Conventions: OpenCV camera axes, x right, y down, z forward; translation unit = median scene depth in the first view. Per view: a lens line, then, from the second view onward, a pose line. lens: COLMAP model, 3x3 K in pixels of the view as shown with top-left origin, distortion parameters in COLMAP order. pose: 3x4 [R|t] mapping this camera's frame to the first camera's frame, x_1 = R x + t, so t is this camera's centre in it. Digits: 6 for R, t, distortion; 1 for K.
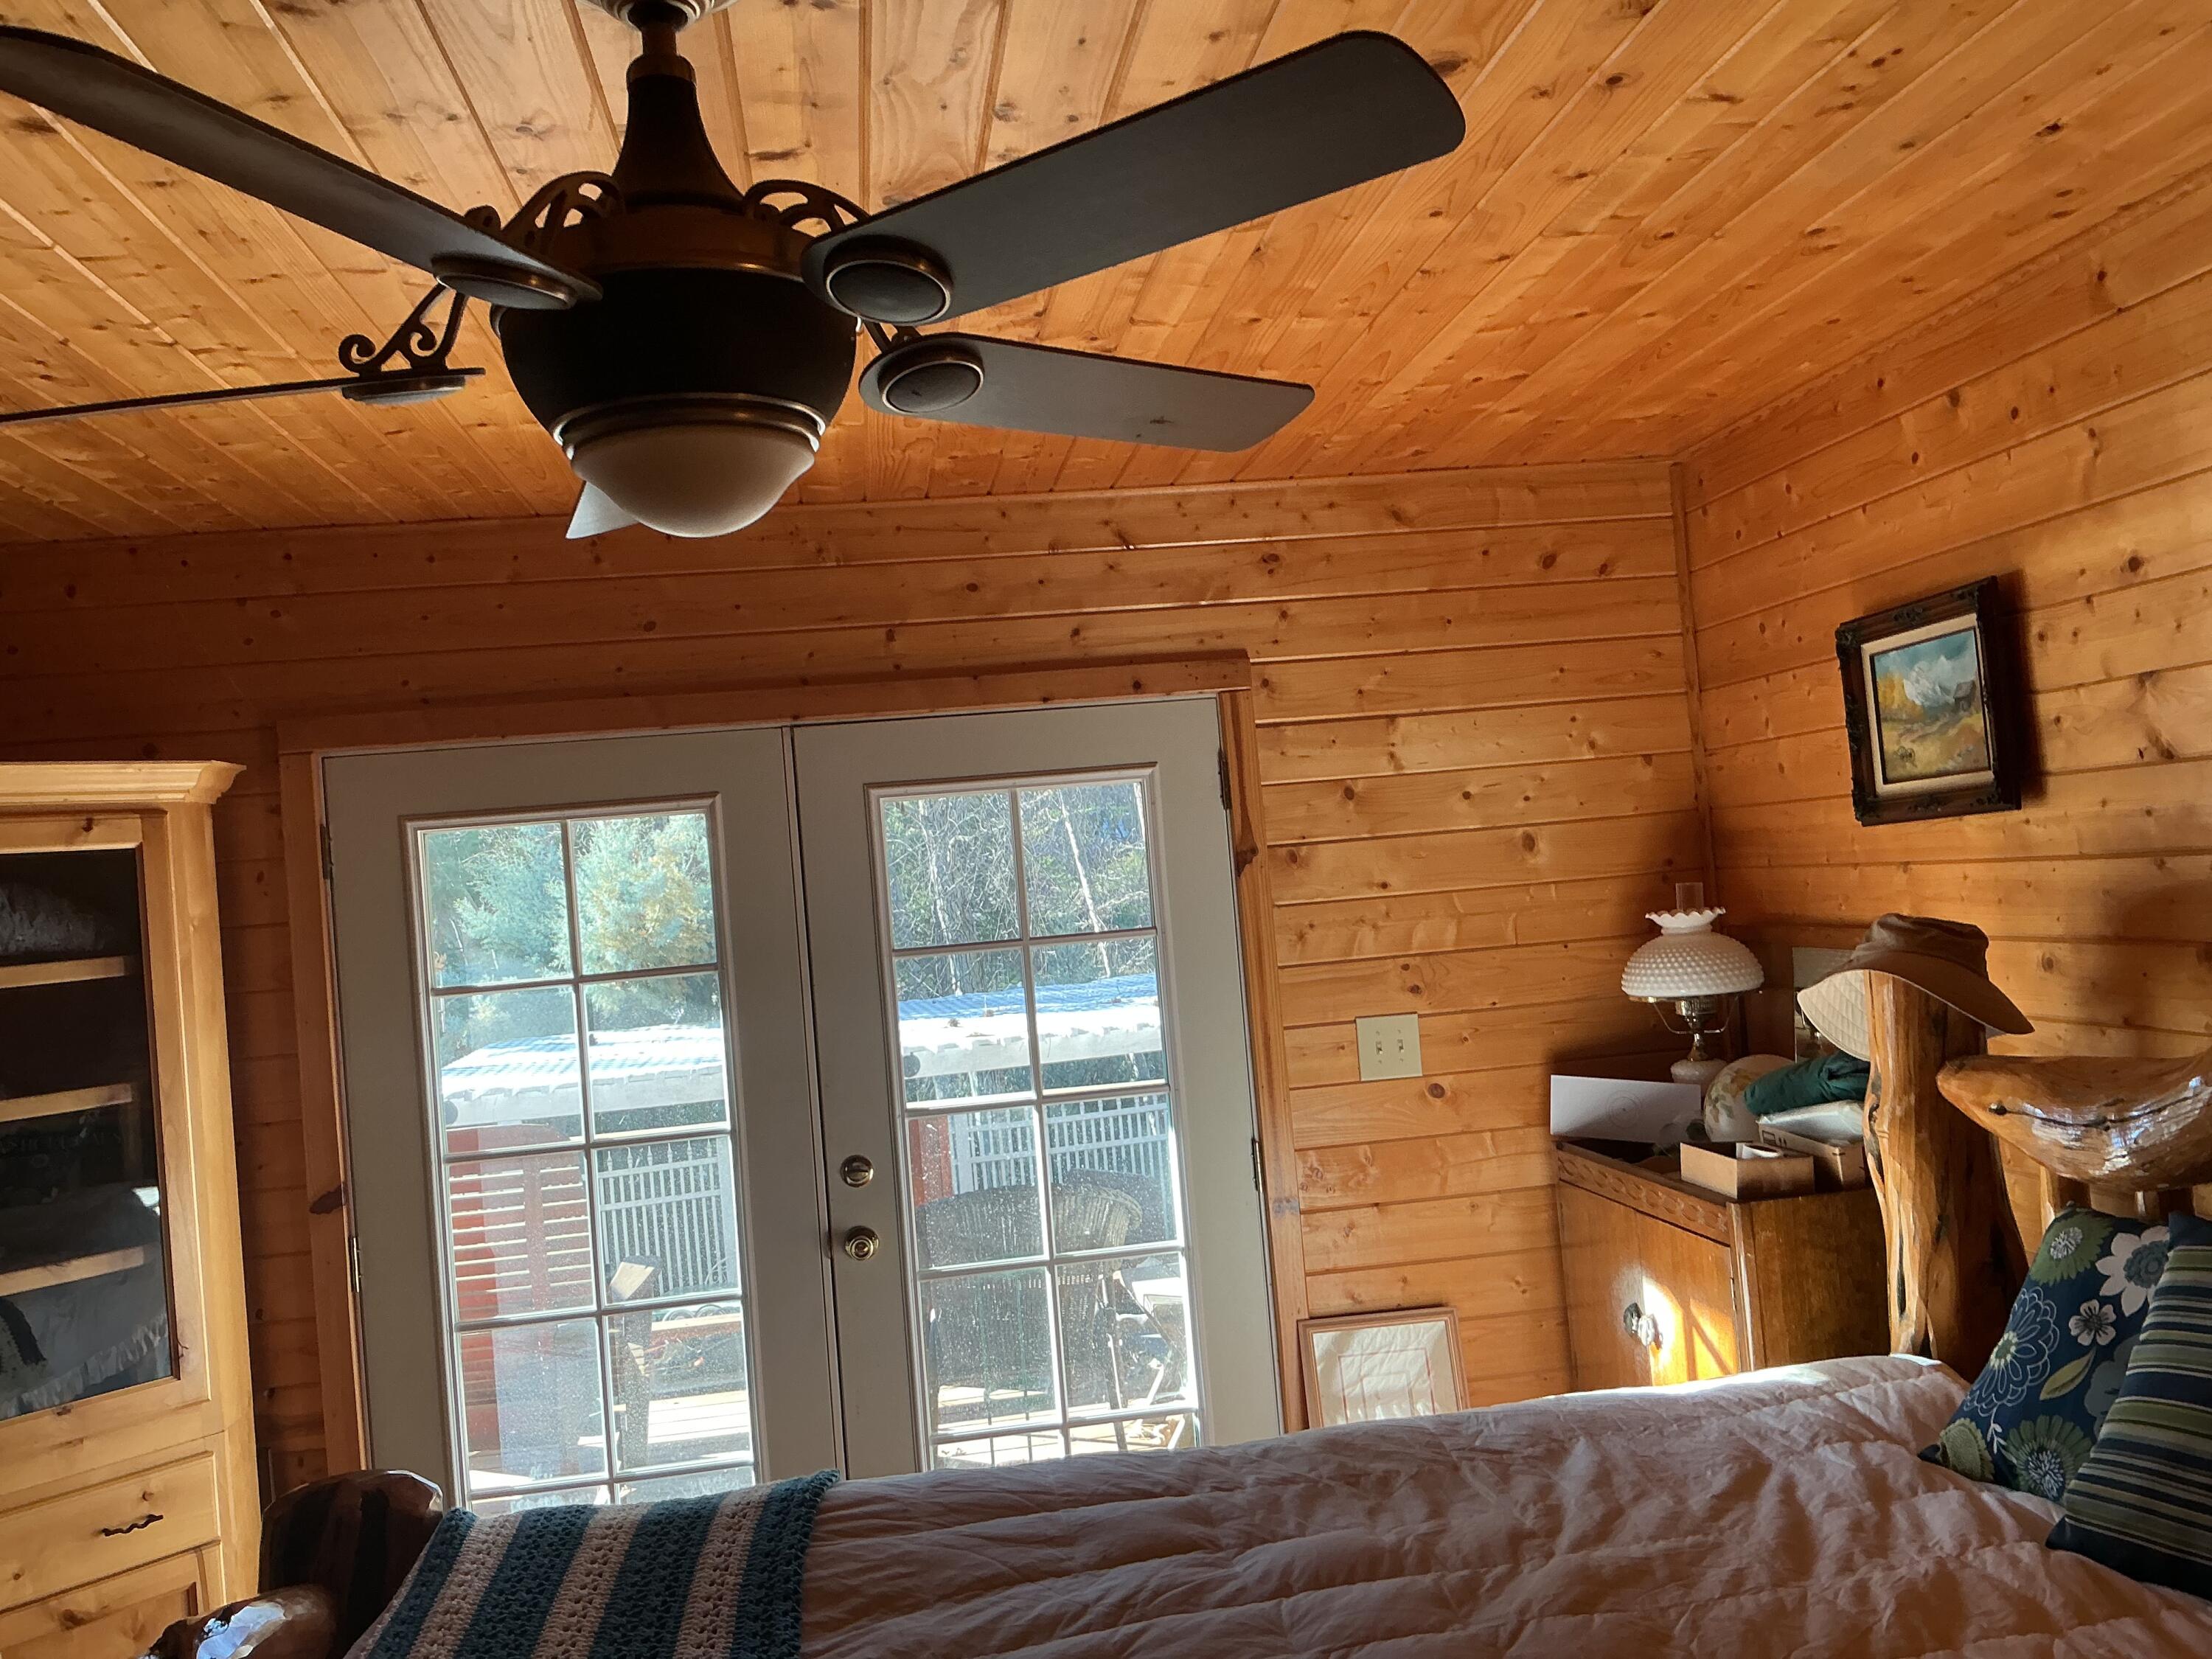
lens RADIAL K [[1825.1, 0, 1053.7], [0, 1825.1, 833.5], [0, 0, 1]] dist [0.224221, -0.587323]
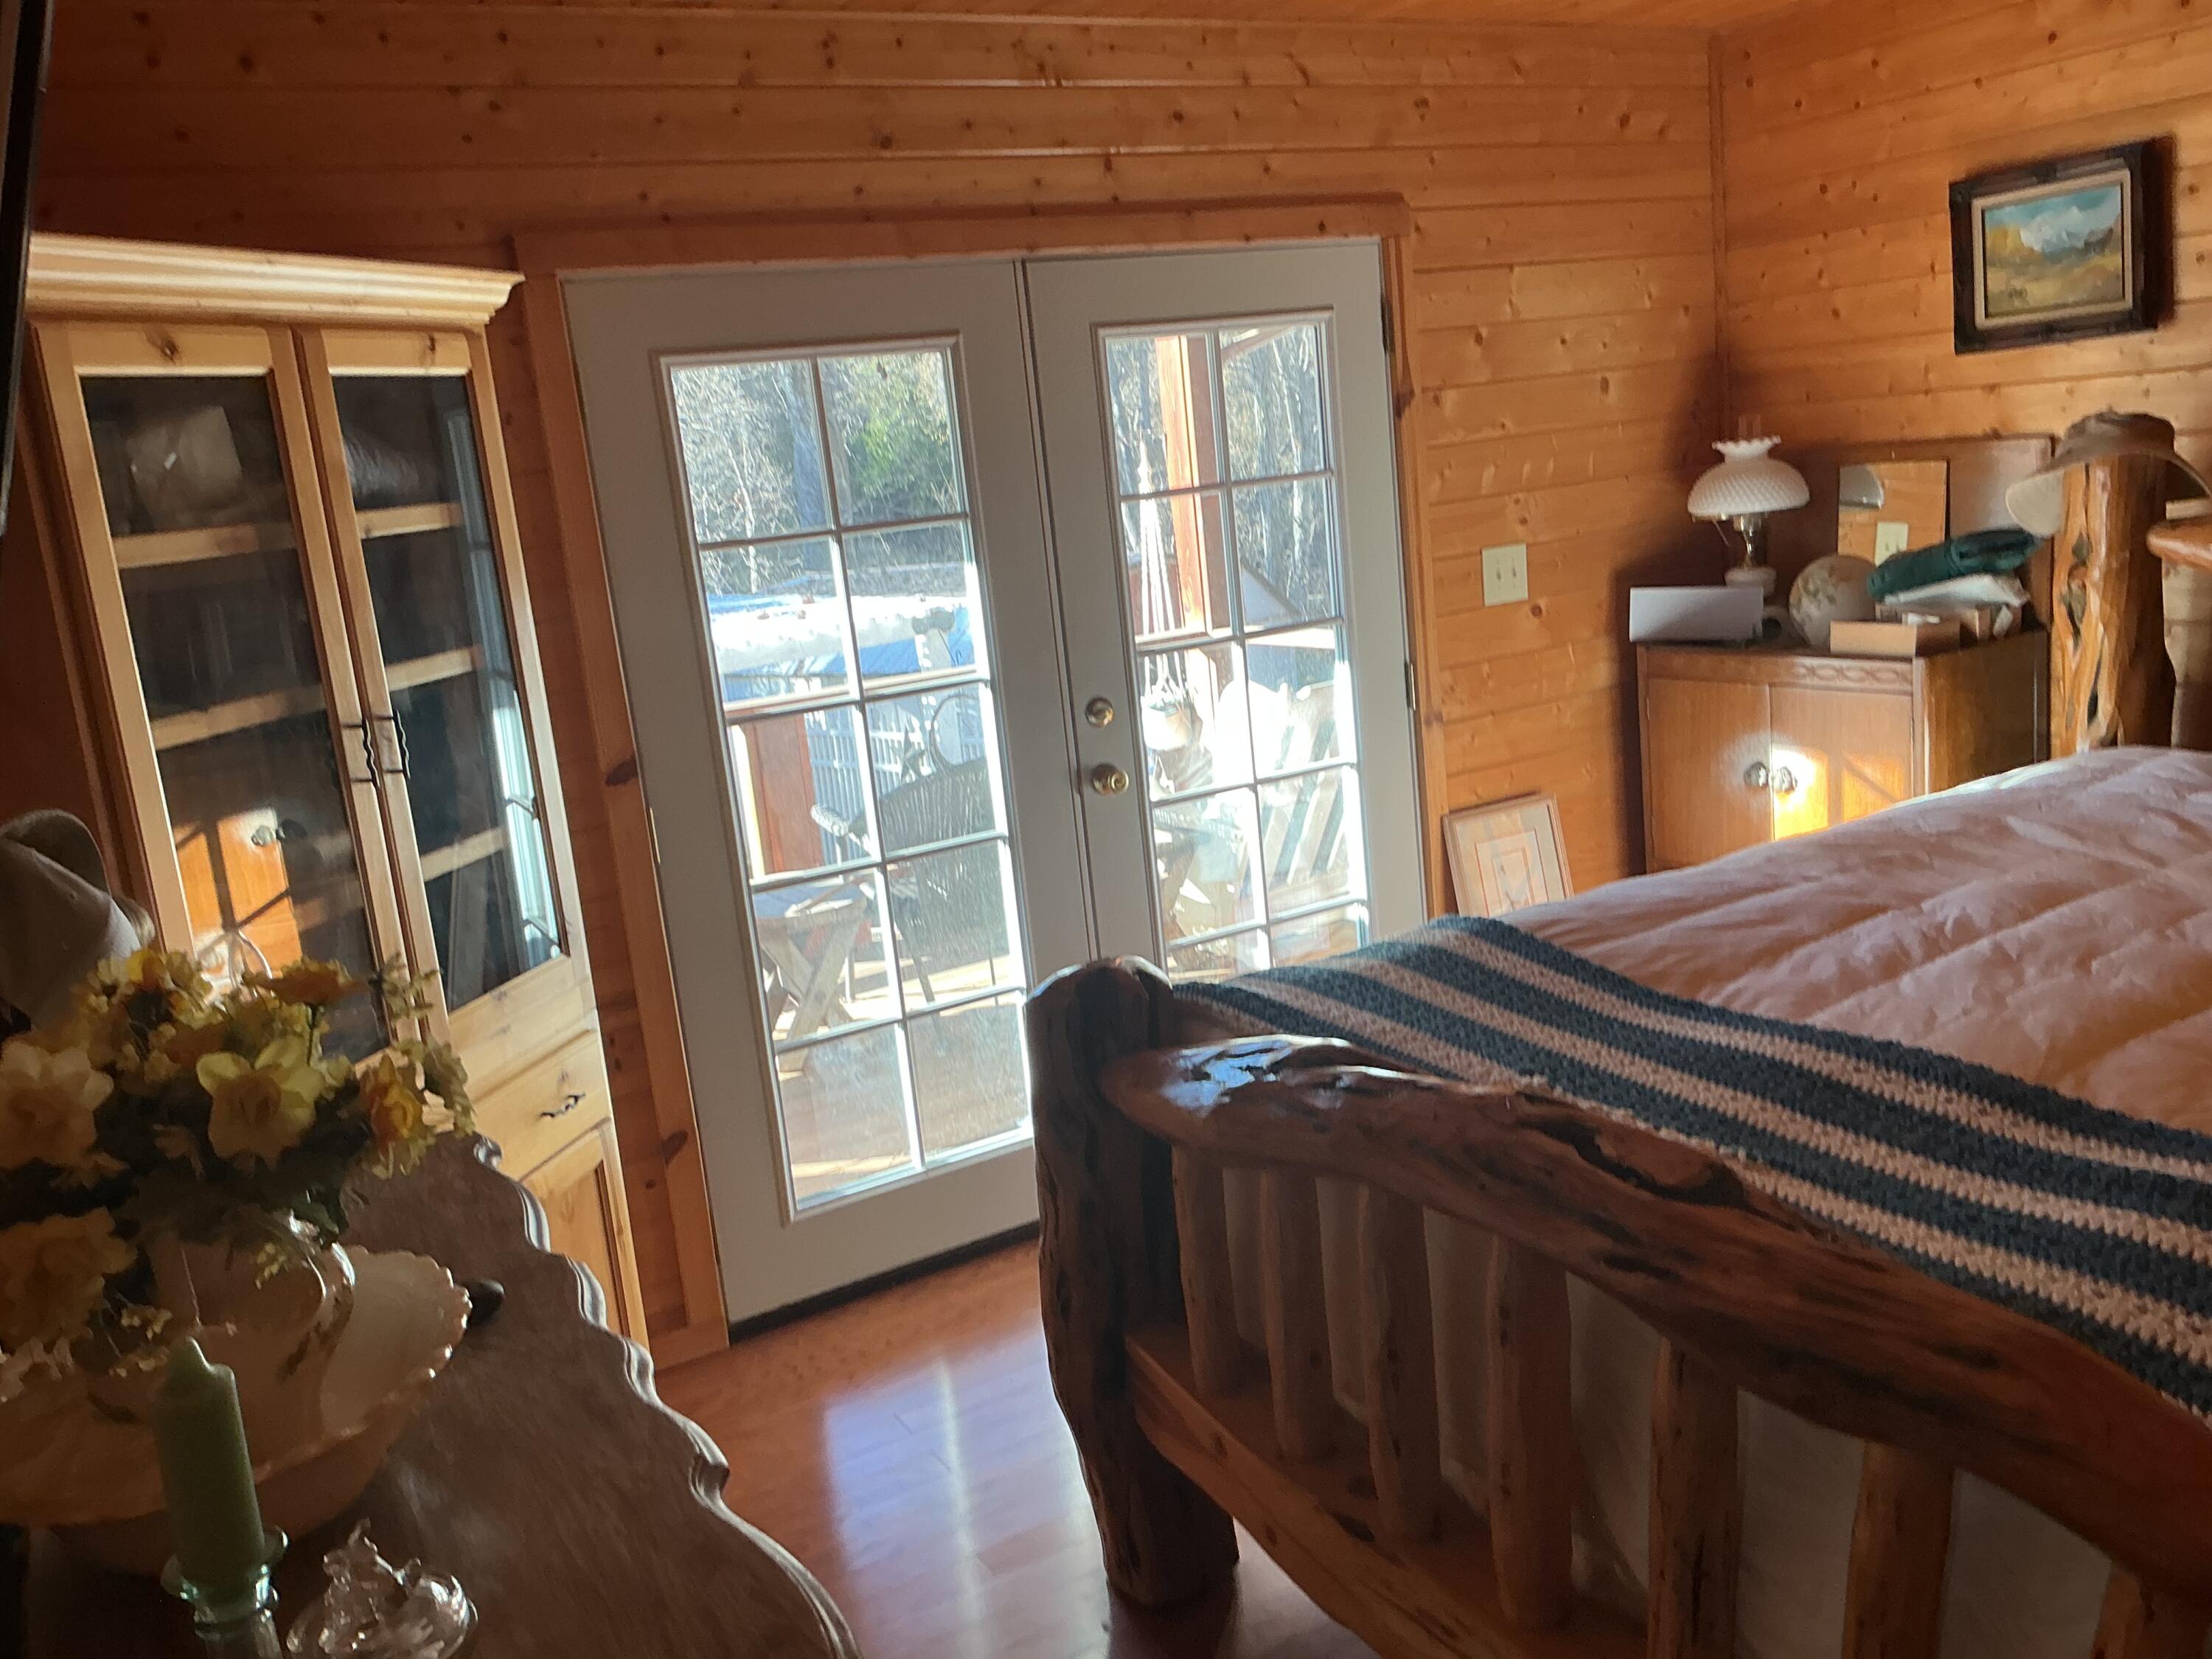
lens RADIAL K [[1829.8, 0, 1106.0], [0, 1829.8, 829.5], [0, 0, 1]] dist [0.116590, -0.224875]
pose [[0.921007, -0.092760, 0.378340, -0.510567], [0.018220, 0.980430, 0.196025, 0.046817], [-0.389119, -0.173648, 0.904673, 0.053383]]
